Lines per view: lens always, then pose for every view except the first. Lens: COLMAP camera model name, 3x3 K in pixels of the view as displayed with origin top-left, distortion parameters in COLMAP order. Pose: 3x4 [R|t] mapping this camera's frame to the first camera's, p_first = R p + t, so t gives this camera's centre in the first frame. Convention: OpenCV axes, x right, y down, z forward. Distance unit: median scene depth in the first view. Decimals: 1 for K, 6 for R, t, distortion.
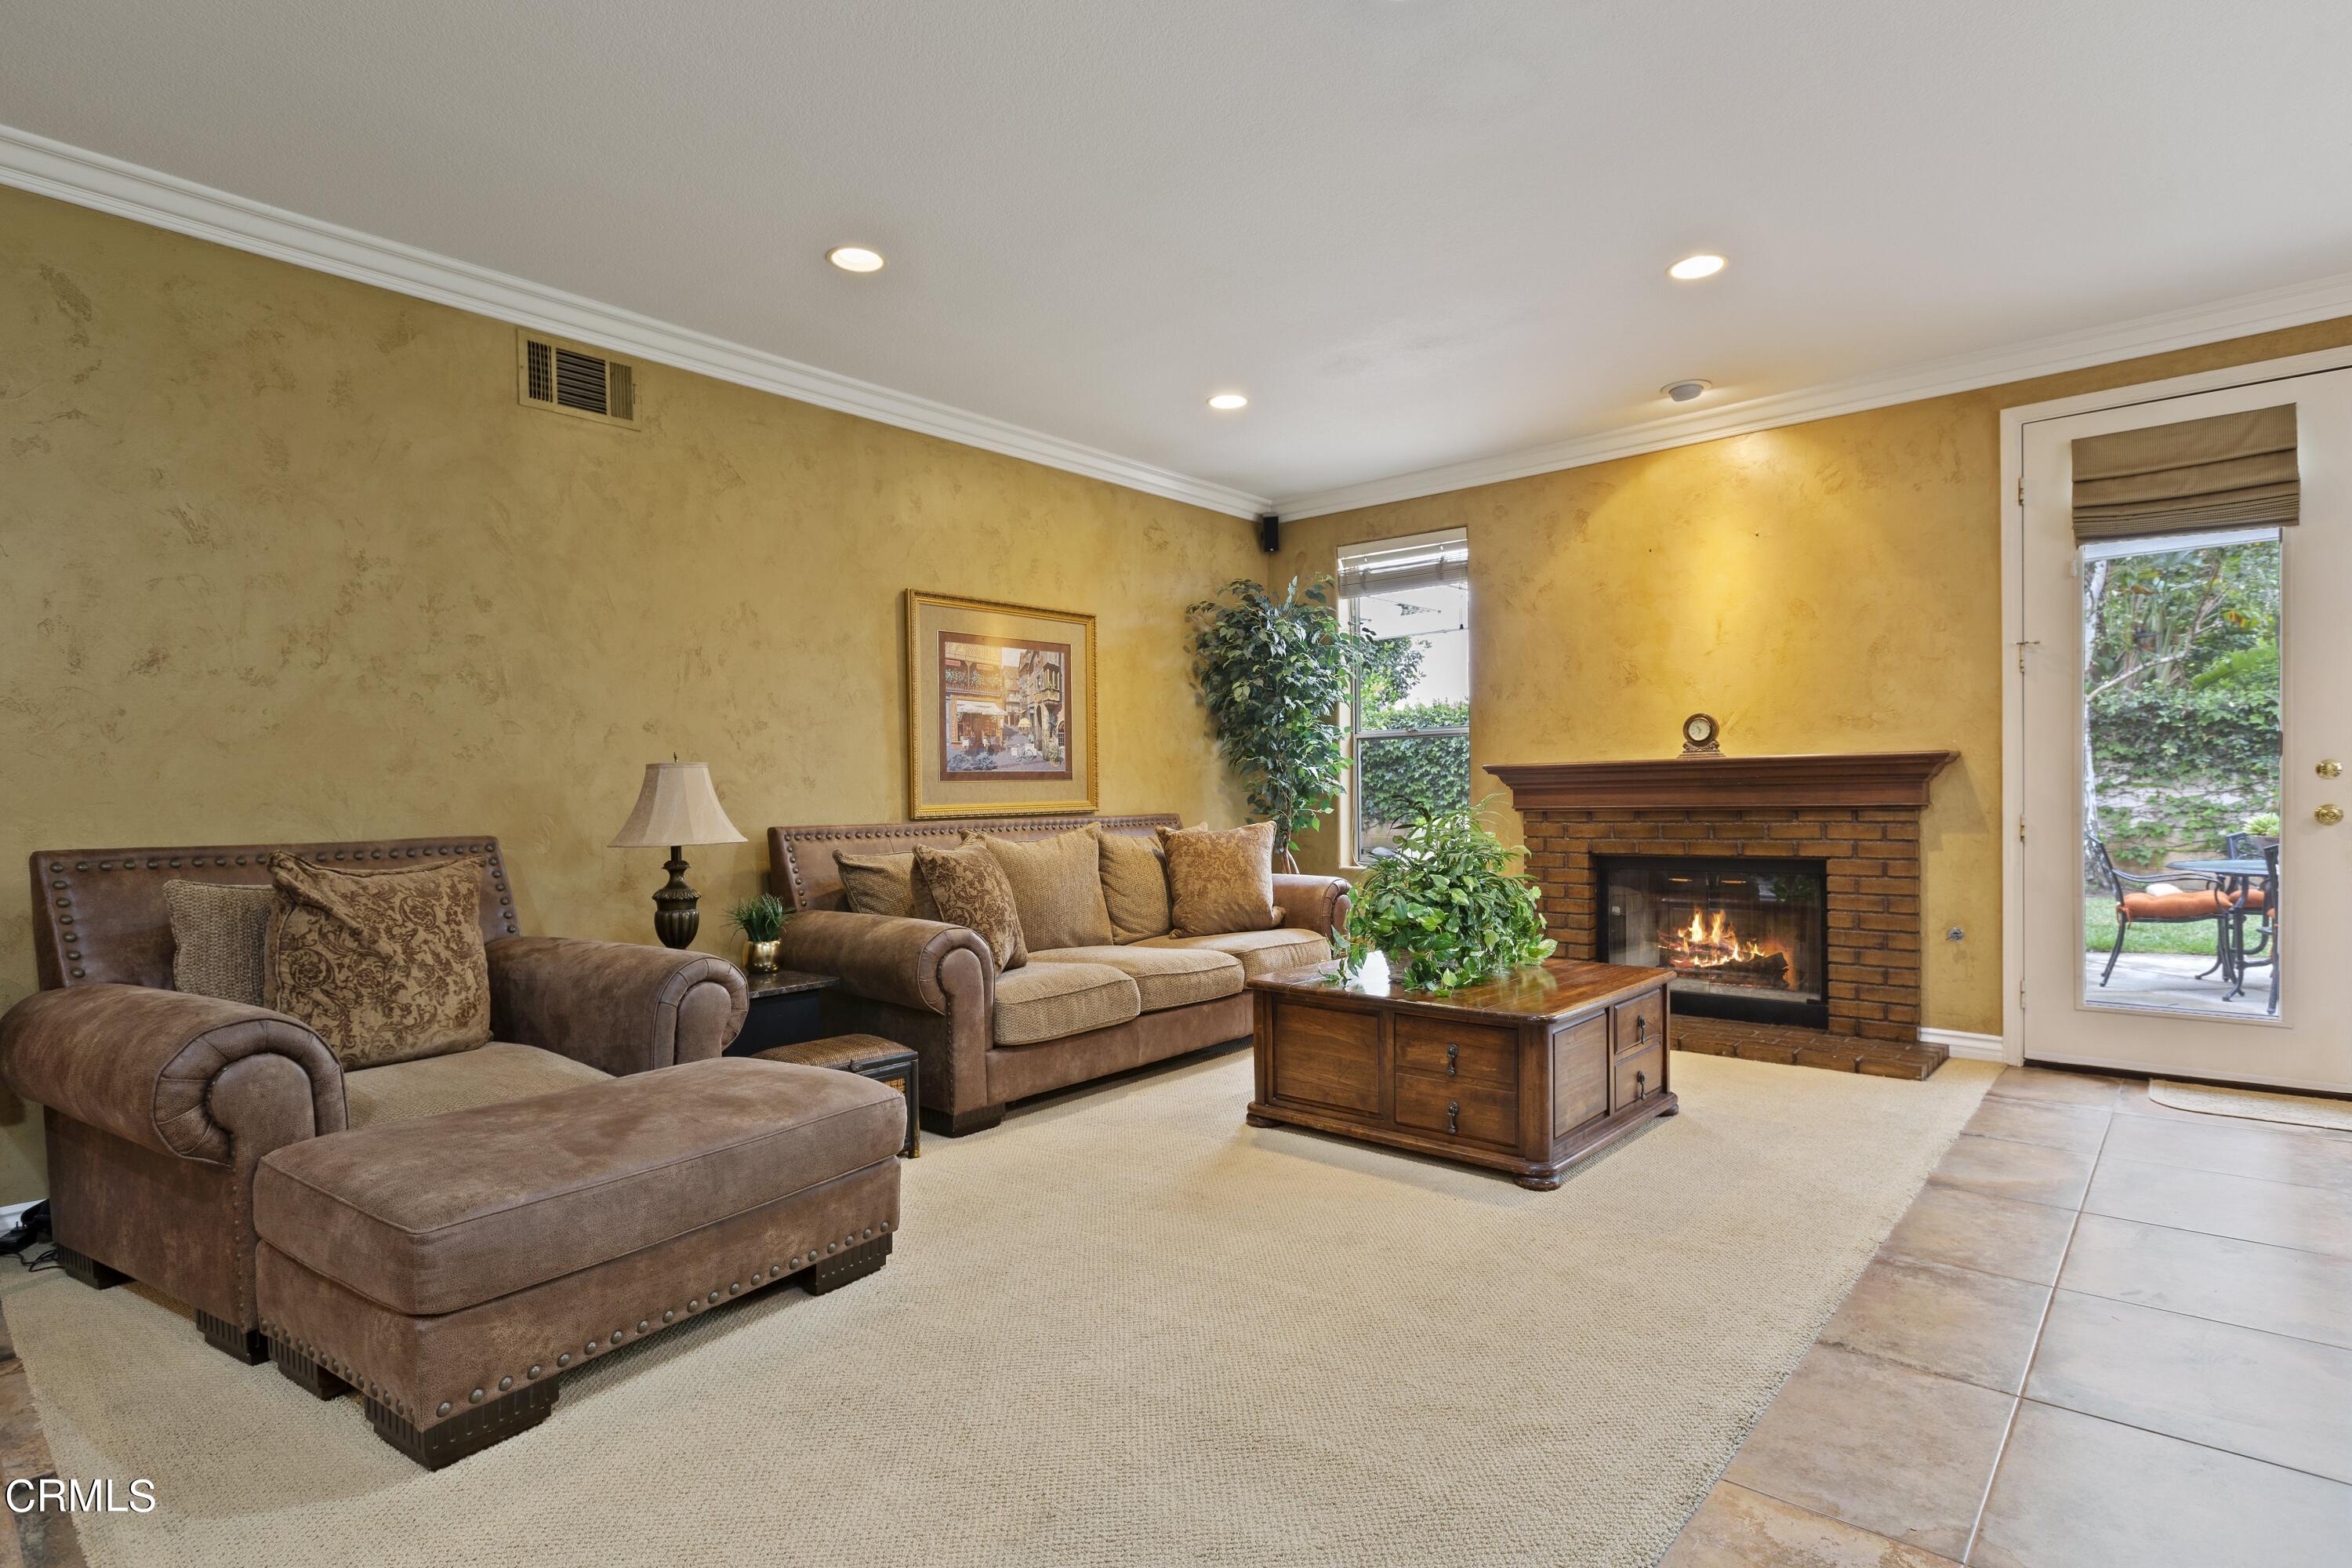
lens RADIAL K [[1148.2, 0, 1130.1], [0, 1148.2, 787.9], [0, 0, 1]] dist [-0.005421, -0.001429]
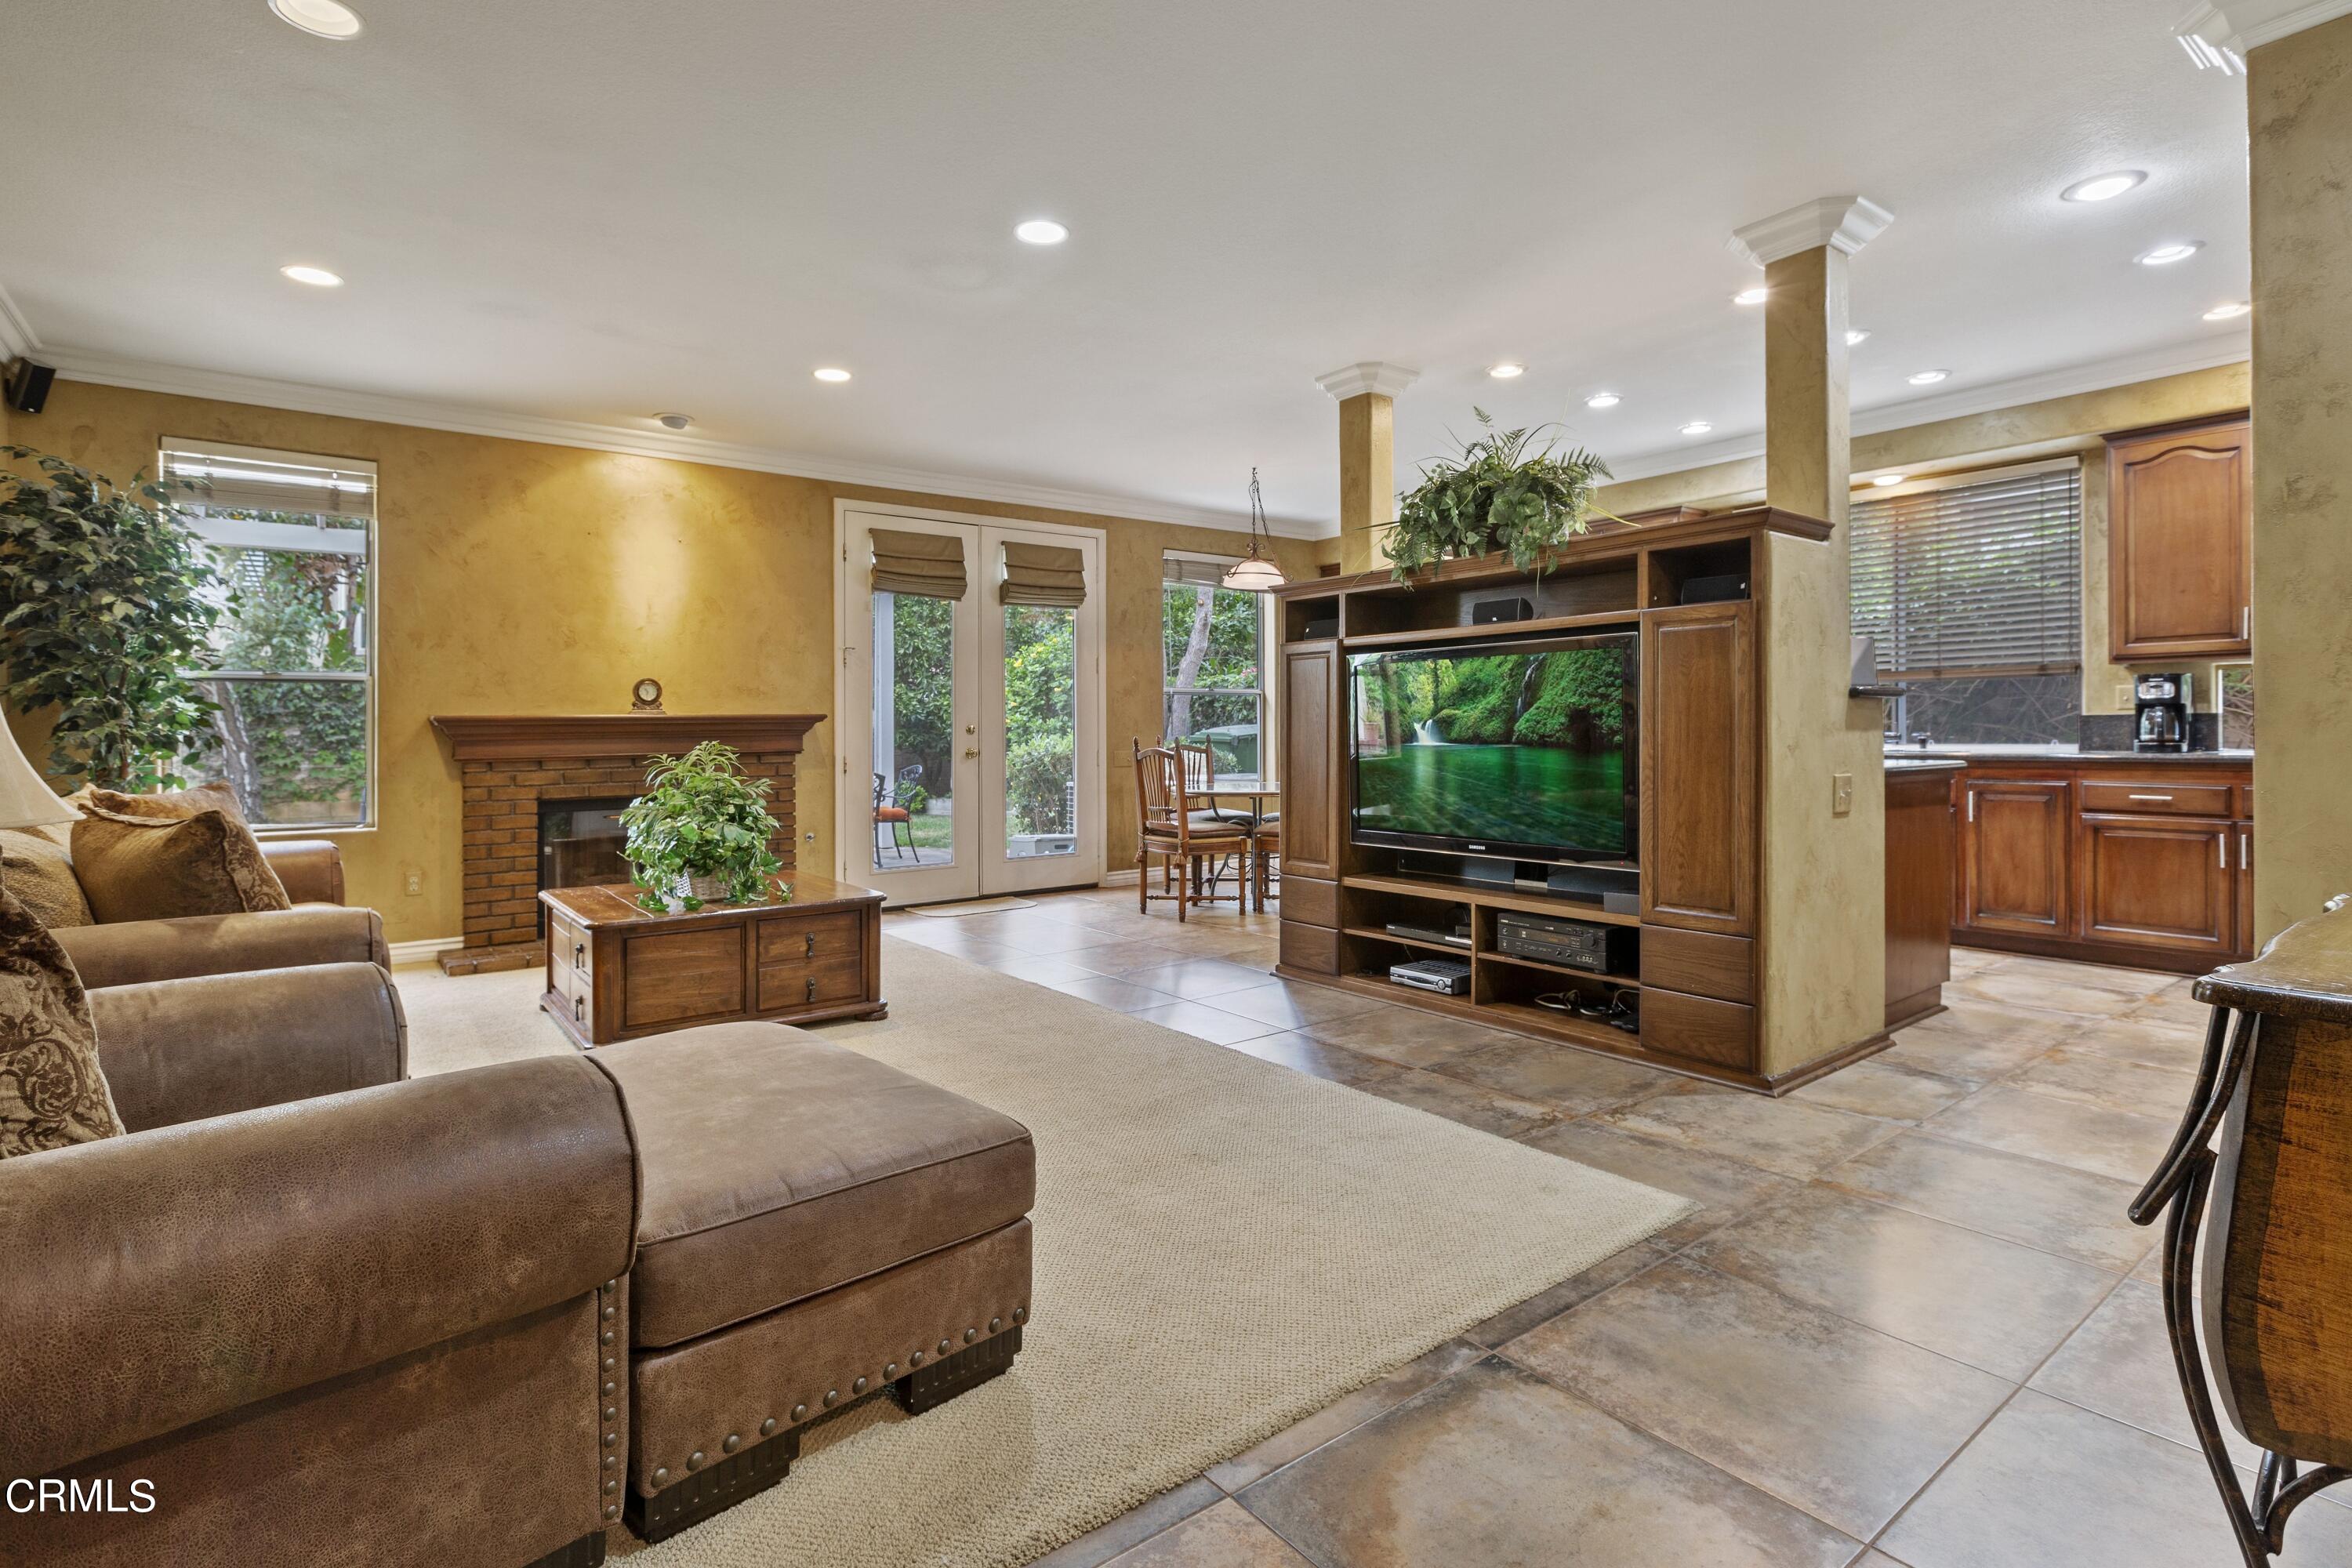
lens RADIAL K [[1148.2, 0, 1148.0], [0, 1148.2, 701.4], [0, 0, 1]] dist [-0.005421, -0.001429]
pose [[0.201871, 0.036125, 0.978746, -0.906731], [0.003010, 0.999292, -0.037504, 0.011030], [-0.979408, 0.010517, 0.201619, 0.356896]]
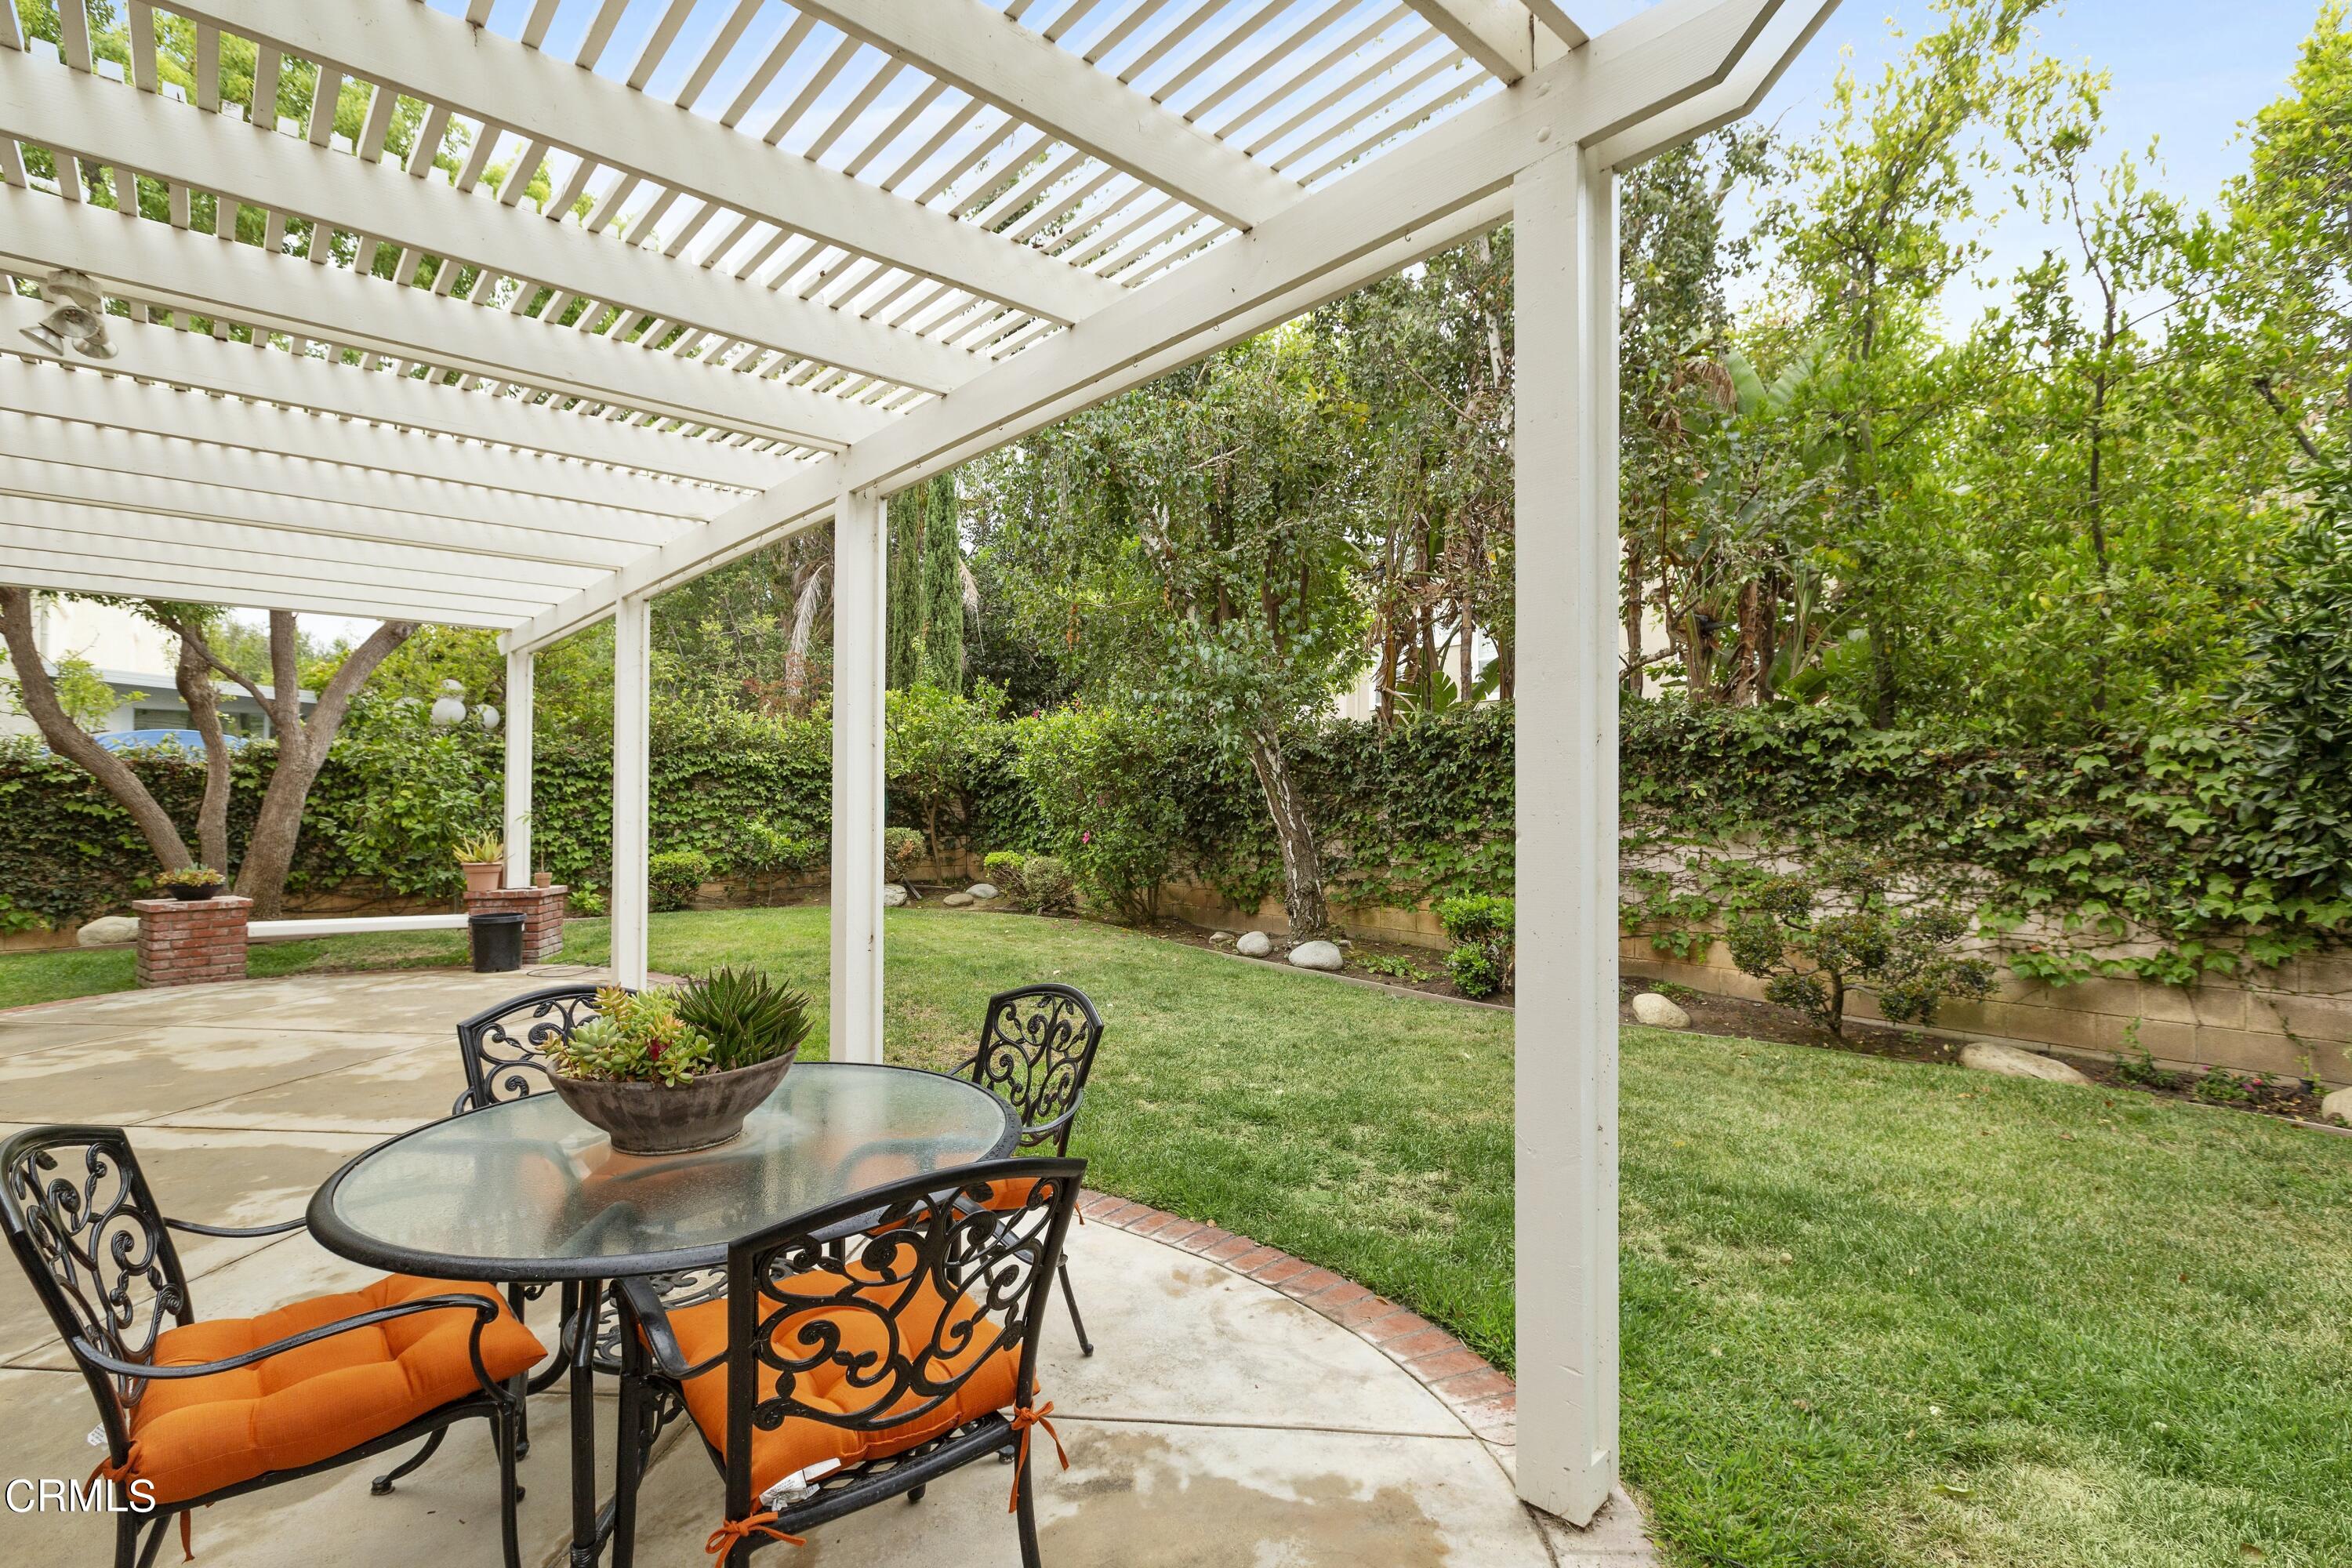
lens RADIAL K [[1036.9, 0, 1184.3], [0, 1036.9, 785.8], [0, 0, 1]] dist [-0.004500, 0.000416]
pose [[0.989705, 0.010050, -0.142770, 2.354490], [-0.010849, 0.999930, -0.004819, -0.101430], [0.142712, 0.006318, 0.989744, 1.199709]]
